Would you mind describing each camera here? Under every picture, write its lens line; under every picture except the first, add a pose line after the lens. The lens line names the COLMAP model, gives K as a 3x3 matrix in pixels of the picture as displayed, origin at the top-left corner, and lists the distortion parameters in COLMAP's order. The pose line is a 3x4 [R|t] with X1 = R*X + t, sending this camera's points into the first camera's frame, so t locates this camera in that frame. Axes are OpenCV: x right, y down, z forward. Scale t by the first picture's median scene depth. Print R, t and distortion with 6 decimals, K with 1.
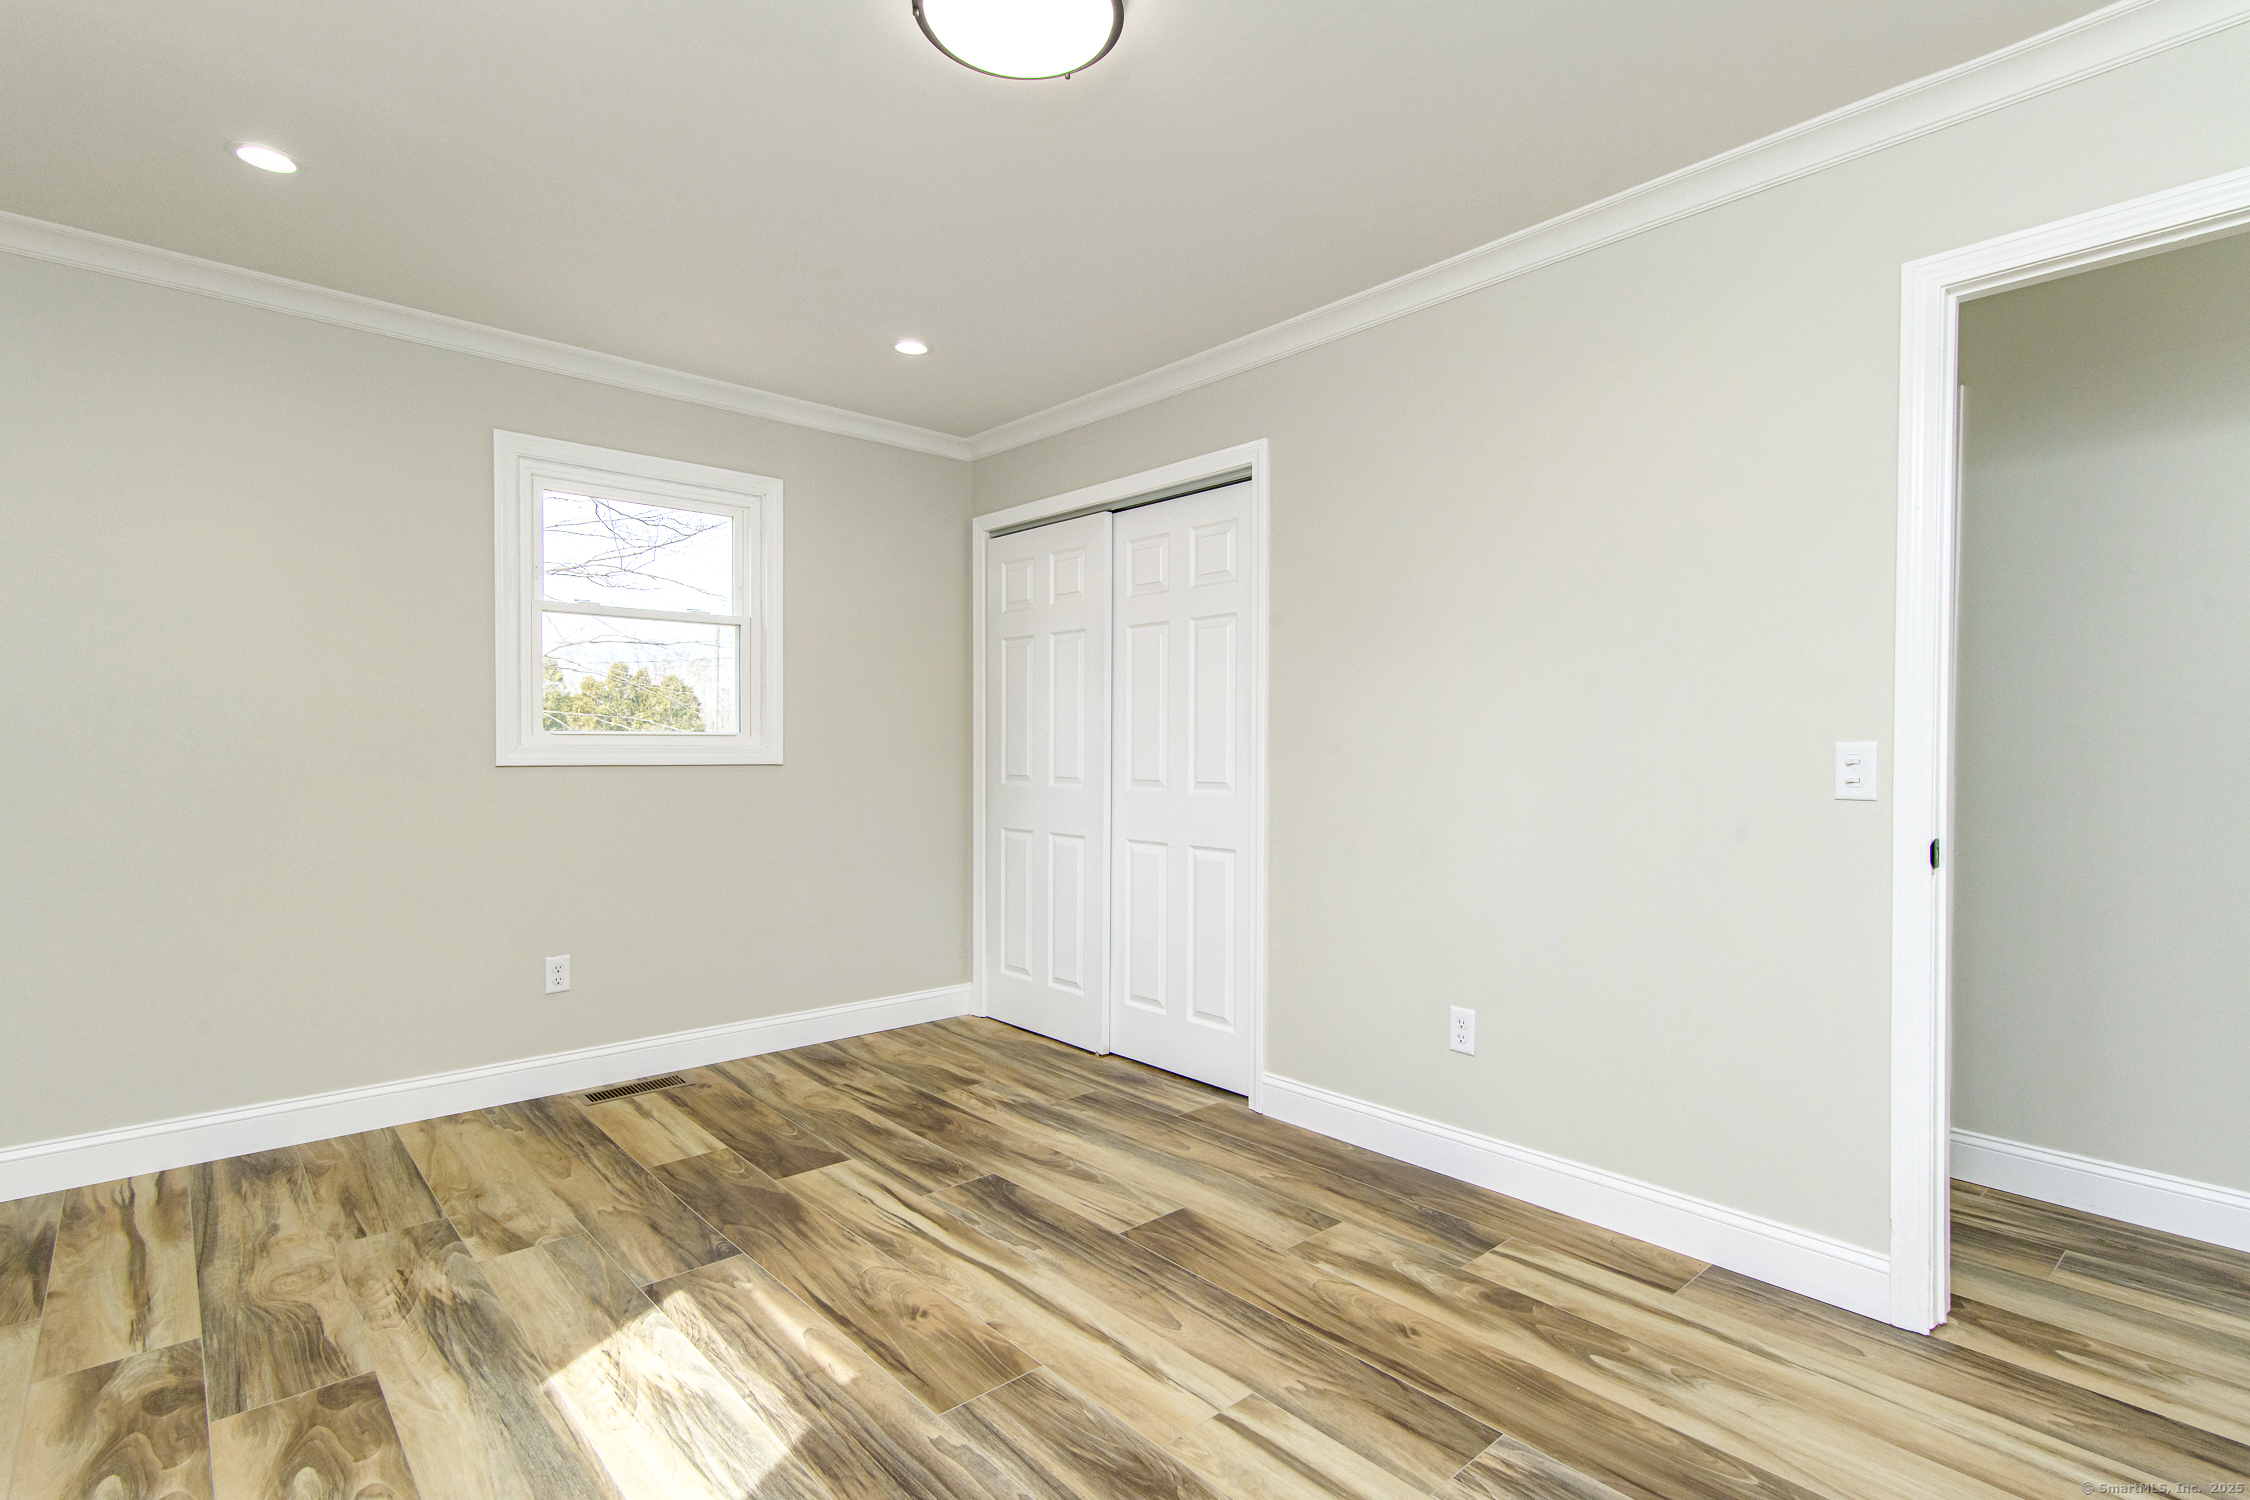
lens RADIAL K [[1076.4, 0, 1125.0], [0, 1076.4, 750.0], [0, 0, 1]] dist [0.002283, 0.000343]
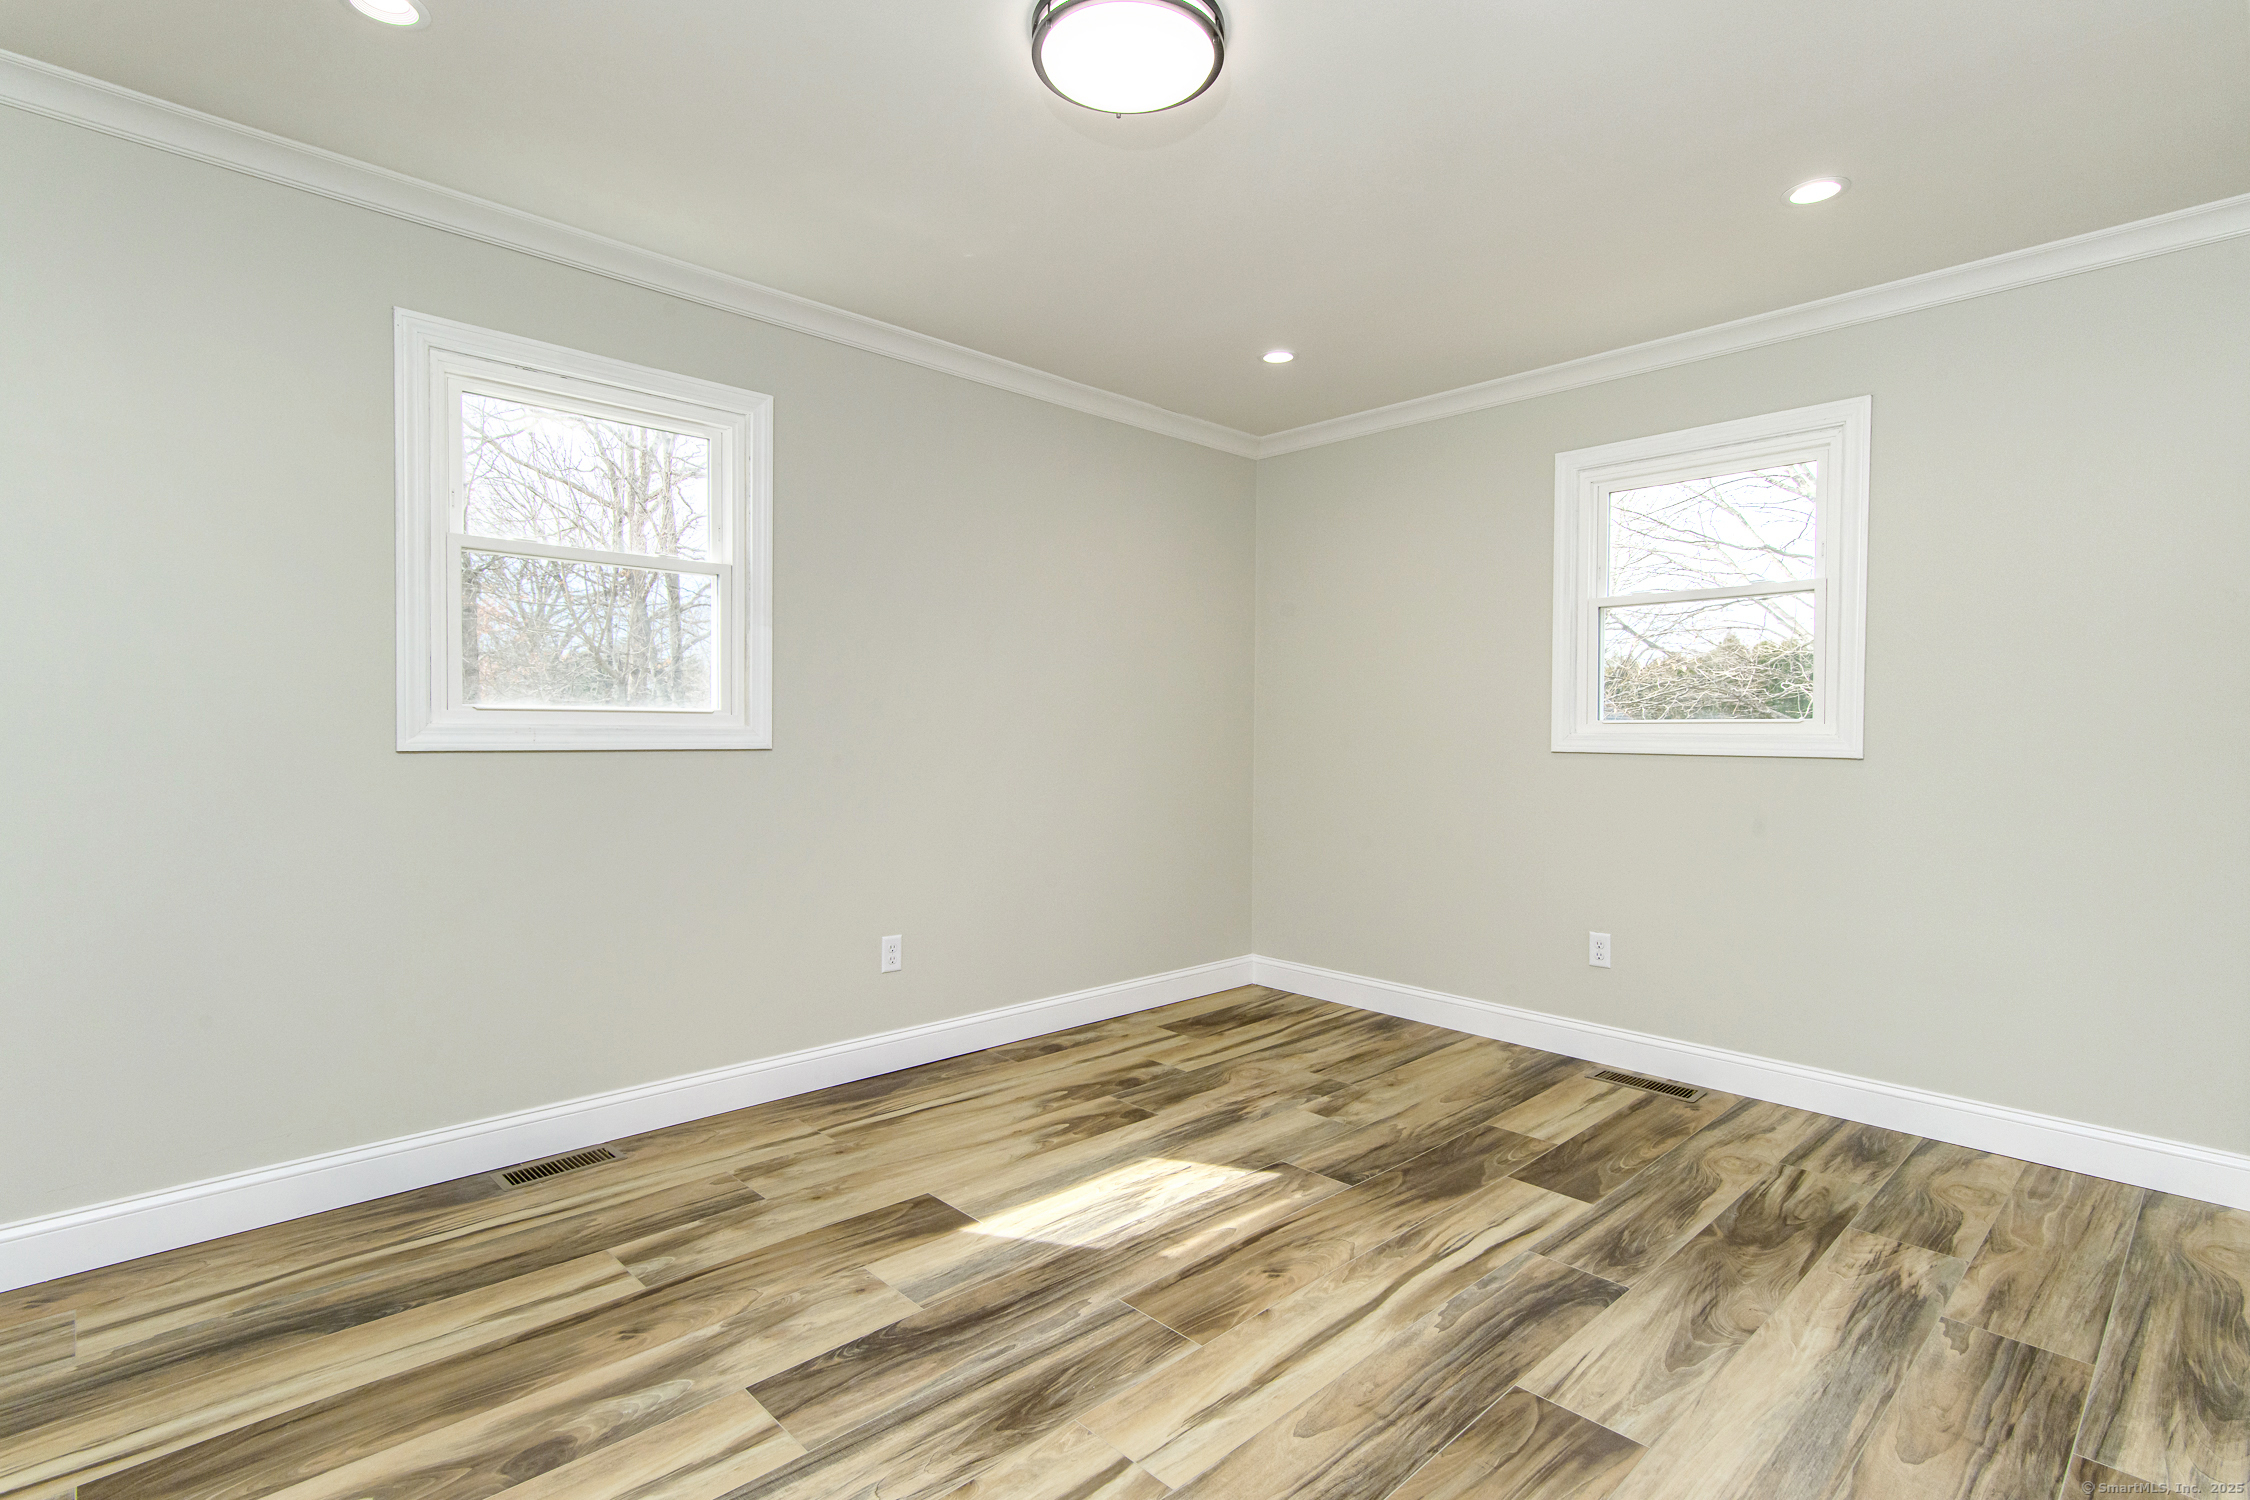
lens RADIAL K [[1087.3, 0, 1138.3], [0, 1087.3, 738.2], [0, 0, 1]] dist [0.001069, 0.000474]
pose [[0.044032, 0.006607, -0.999008, 0.652785], [-0.015325, 0.999865, 0.005938, 0.001328], [0.998913, 0.015049, 0.044127, 0.625323]]
